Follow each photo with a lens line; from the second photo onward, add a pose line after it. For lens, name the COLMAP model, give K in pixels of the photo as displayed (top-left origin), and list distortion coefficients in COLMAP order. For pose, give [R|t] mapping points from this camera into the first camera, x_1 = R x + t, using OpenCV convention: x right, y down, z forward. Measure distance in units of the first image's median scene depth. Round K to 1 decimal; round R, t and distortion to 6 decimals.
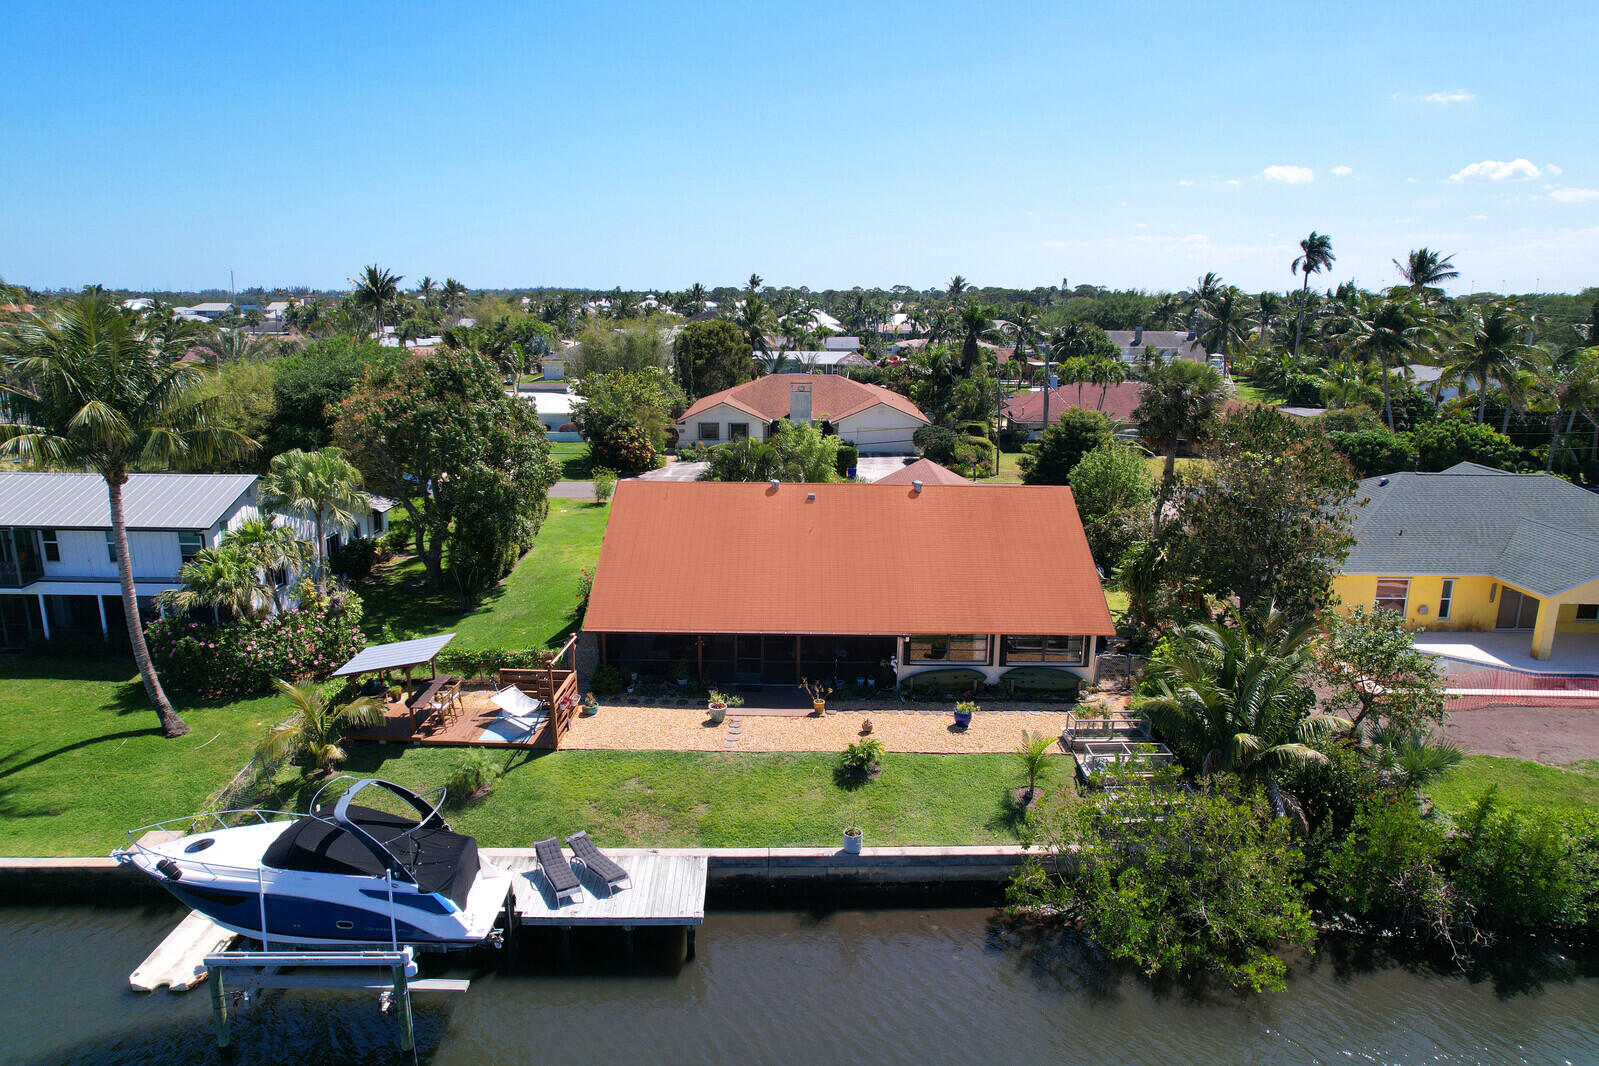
lens RADIAL K [[1020.7, 0, 799.5], [0, 1020.7, 533.0], [0, 0, 1]] dist [-0.097701, 0.076217]
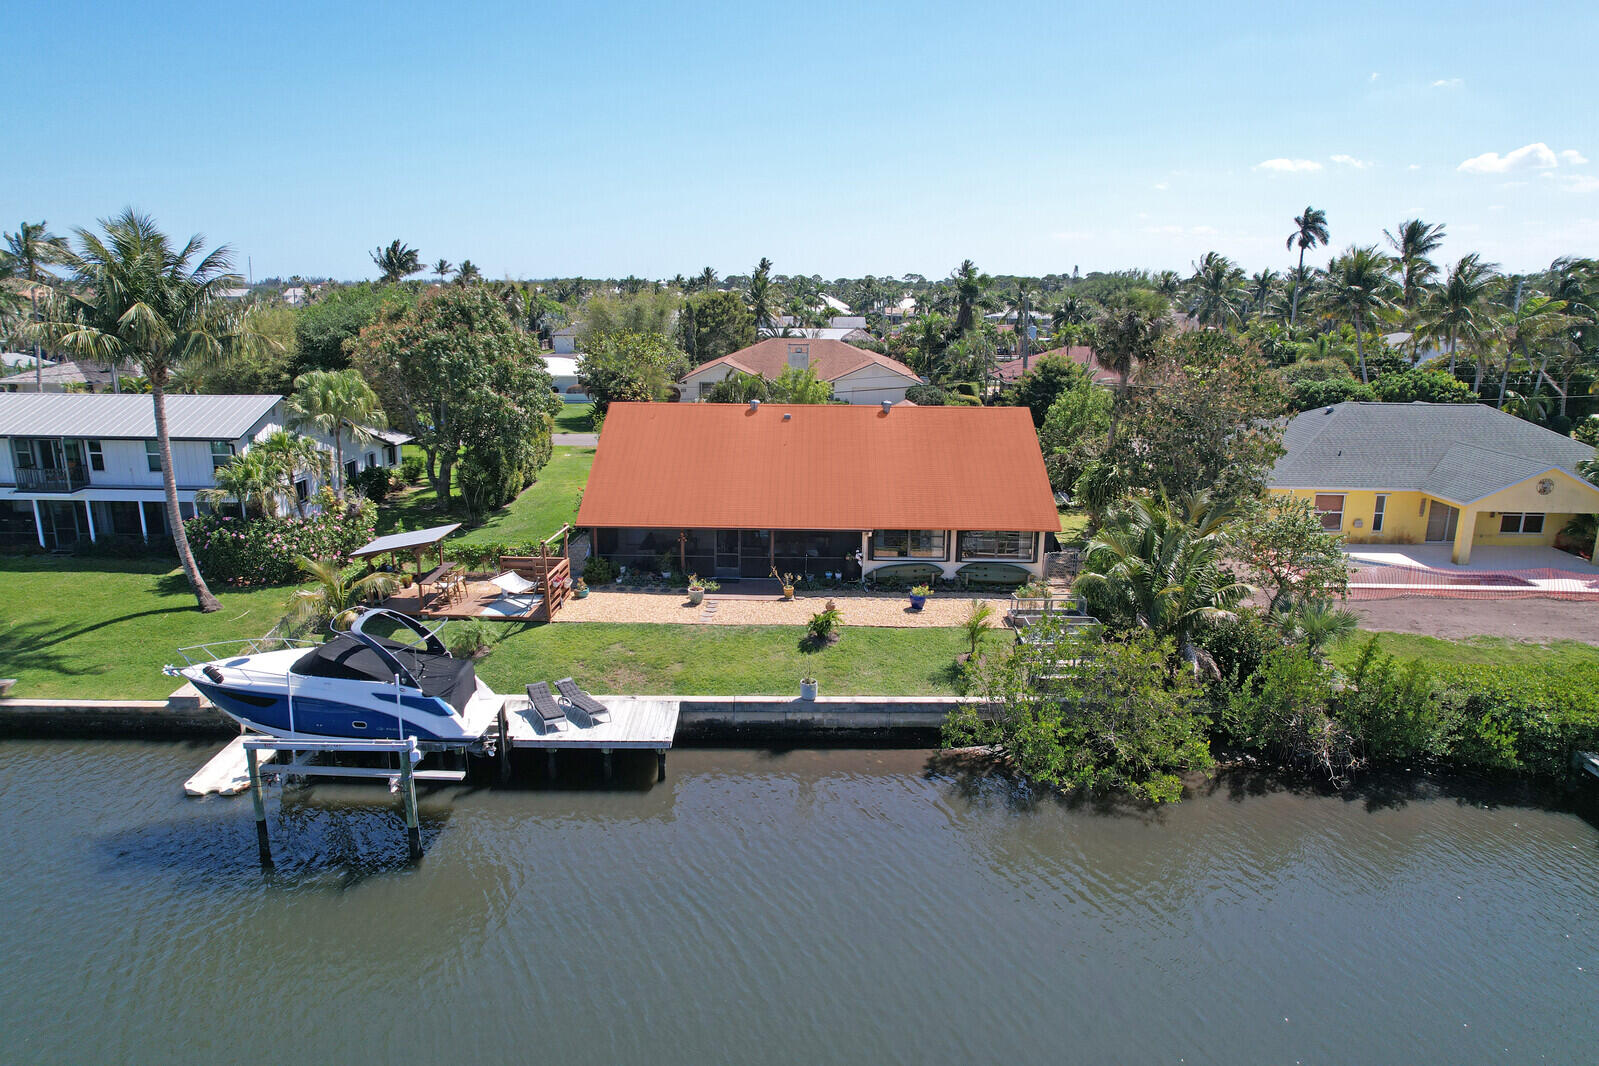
lens RADIAL K [[1020.7, 0, 799.5], [0, 1020.7, 533.0], [0, 0, 1]] dist [-0.097701, 0.076217]
pose [[0.999902, 0.004090, -0.013355, 0.044817], [-0.003984, 0.999961, 0.007891, 0.095969], [0.013387, -0.007837, 0.999880, -0.101893]]
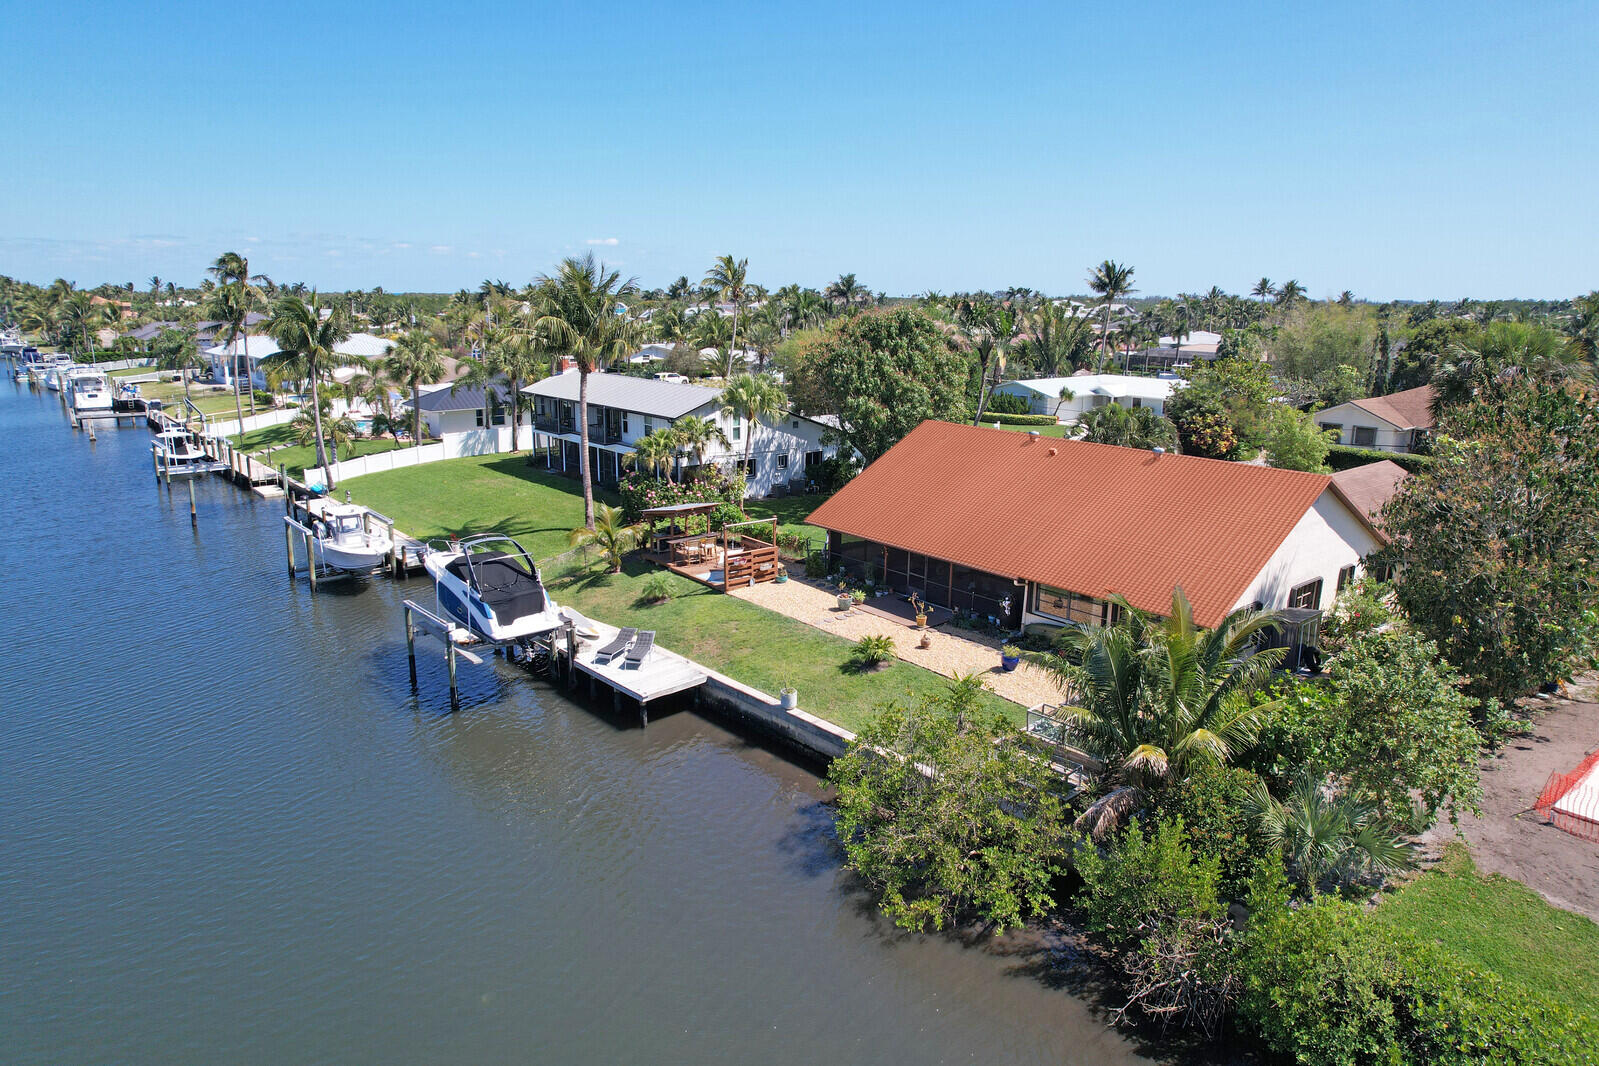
lens RADIAL K [[1020.7, 0, 799.5], [0, 1020.7, 533.0], [0, 0, 1]] dist [-0.097701, 0.076217]
pose [[0.648273, 0.172260, -0.741666, 0.717694], [-0.178691, 0.981287, 0.071725, 0.022068], [0.740143, 0.086032, 0.666923, 0.161542]]
